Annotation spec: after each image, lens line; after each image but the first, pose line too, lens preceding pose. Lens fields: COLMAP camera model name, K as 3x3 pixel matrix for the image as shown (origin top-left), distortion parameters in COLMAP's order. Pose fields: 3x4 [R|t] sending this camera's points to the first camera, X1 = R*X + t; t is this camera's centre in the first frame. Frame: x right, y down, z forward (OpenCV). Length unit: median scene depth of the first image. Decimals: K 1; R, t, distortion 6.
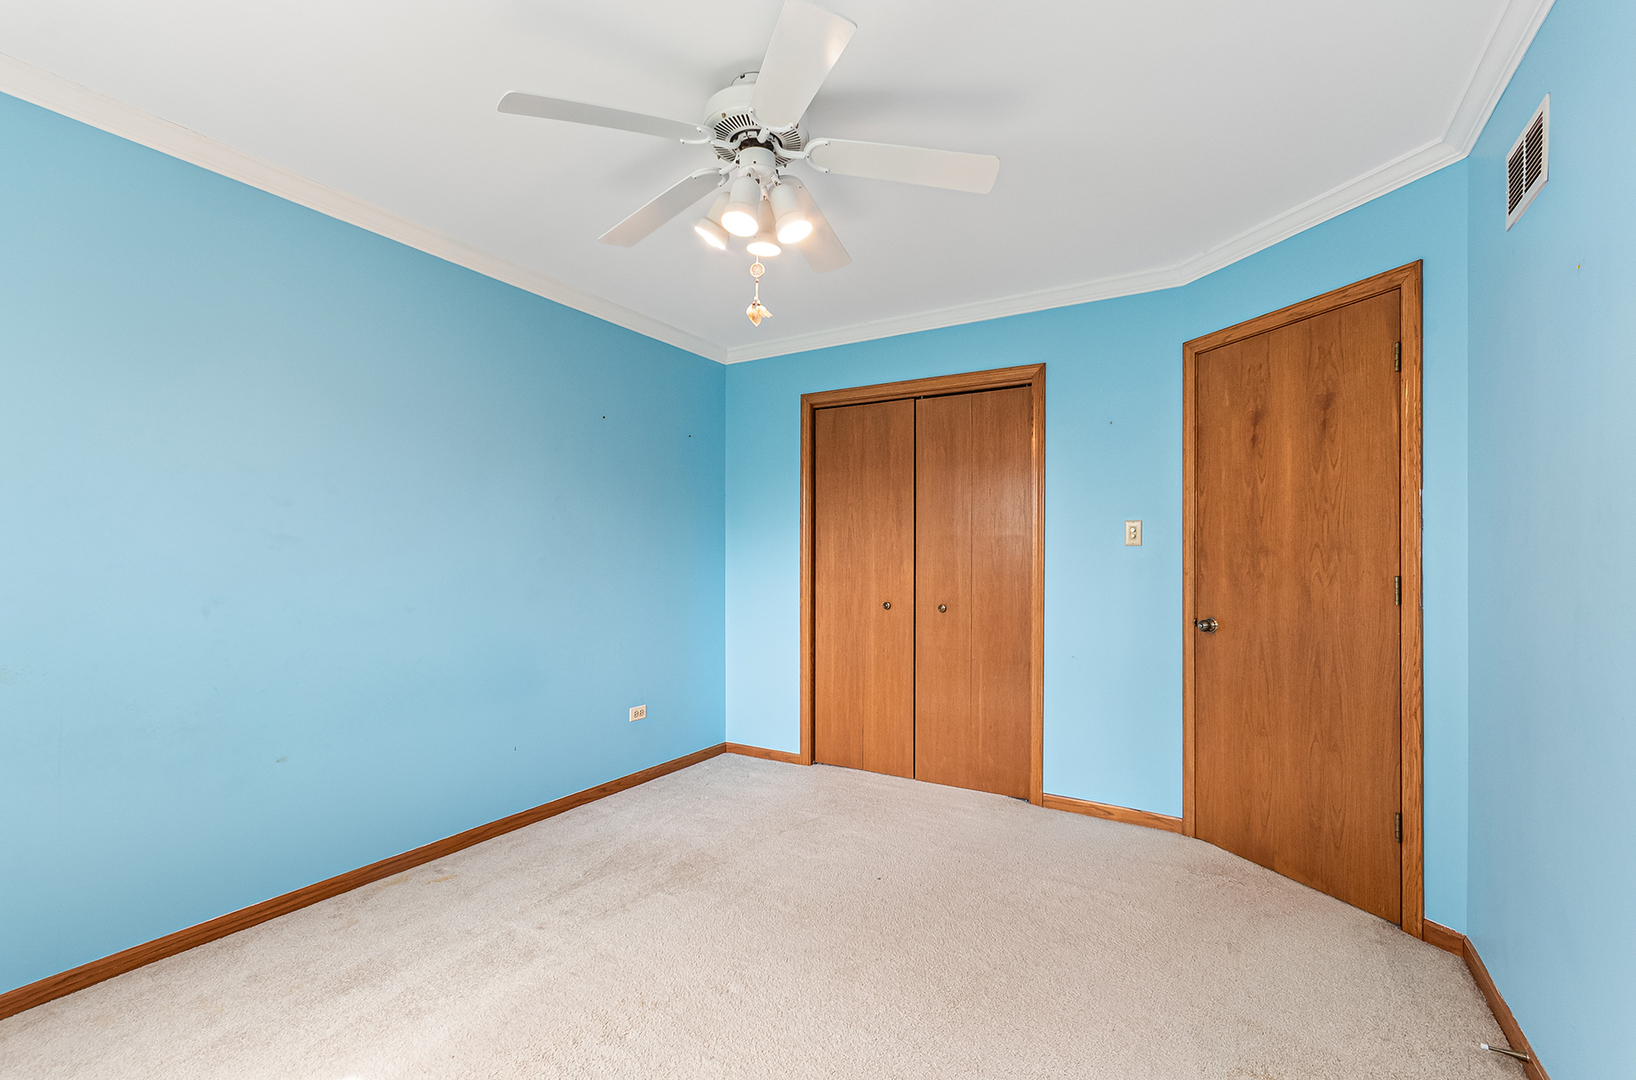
lens RADIAL K [[725.0, 0, 820.7], [0, 725.0, 545.8], [0, 0, 1]] dist [0.008289, -0.000755]
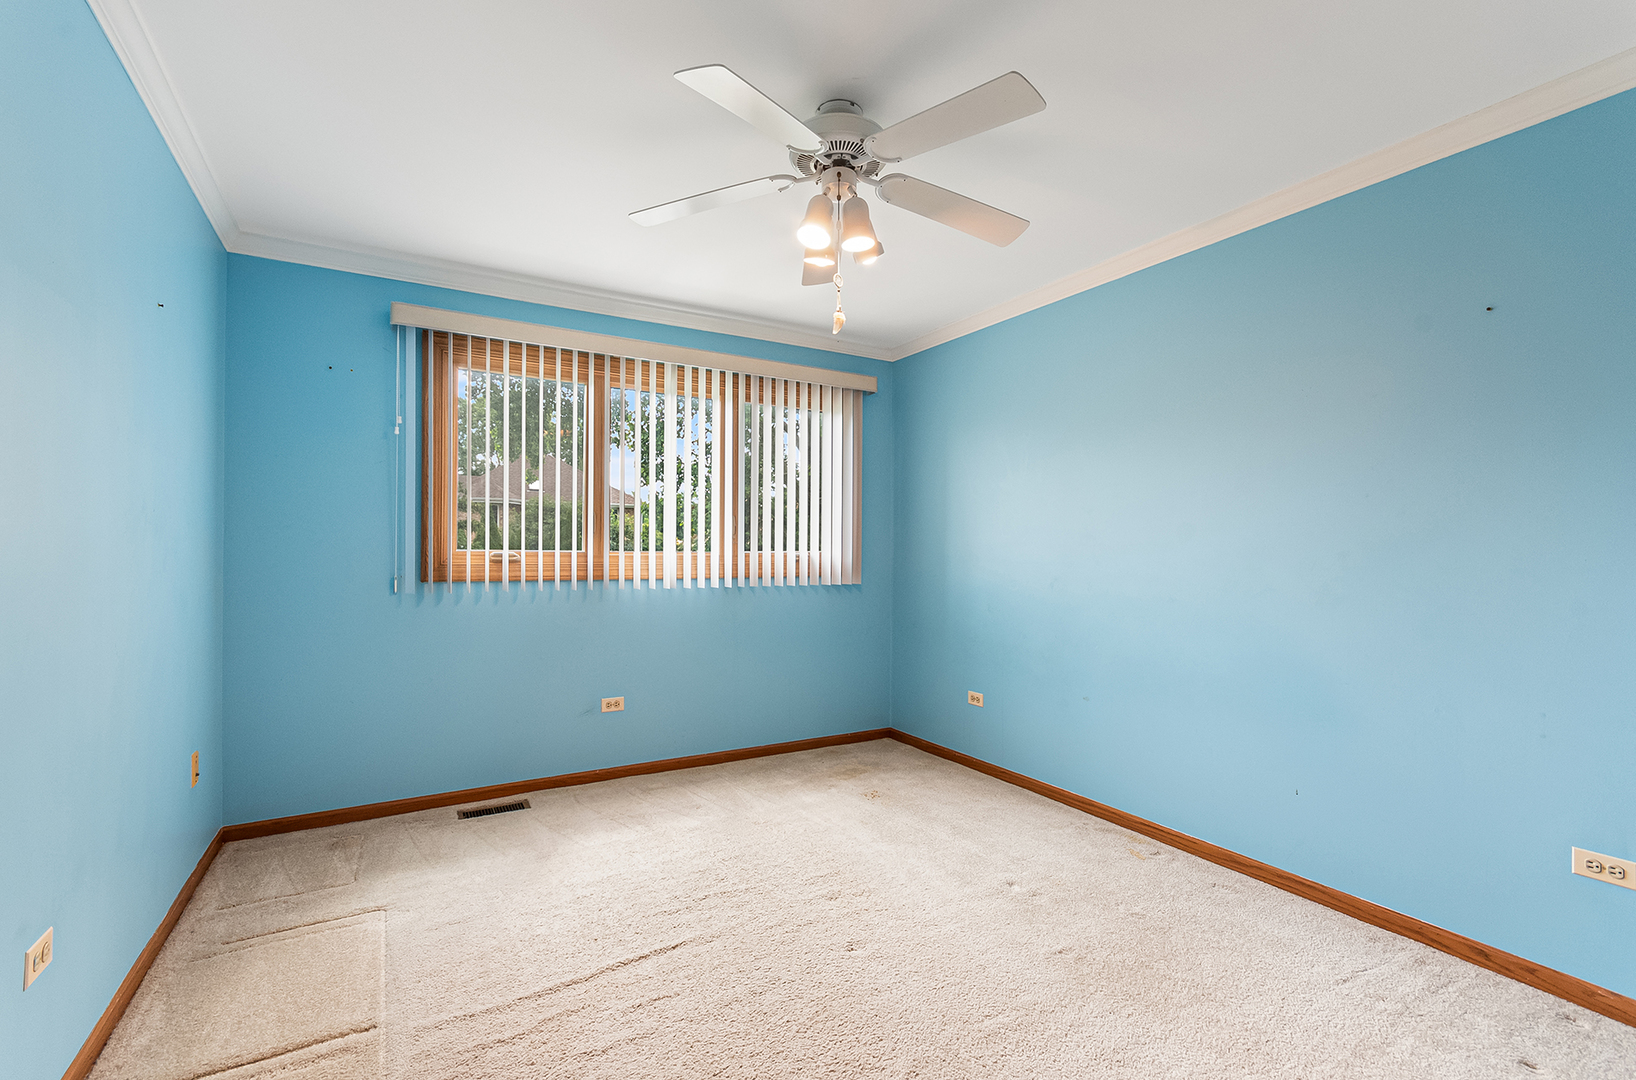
lens RADIAL K [[725.0, 0, 806.7], [0, 725.0, 547.8], [0, 0, 1]] dist [0.008289, -0.000755]
pose [[-0.475211, -0.010124, -0.879813, 0.607489], [-0.007491, 0.999944, -0.007460, 0.027335], [0.879840, 0.003046, -0.475261, 1.036832]]
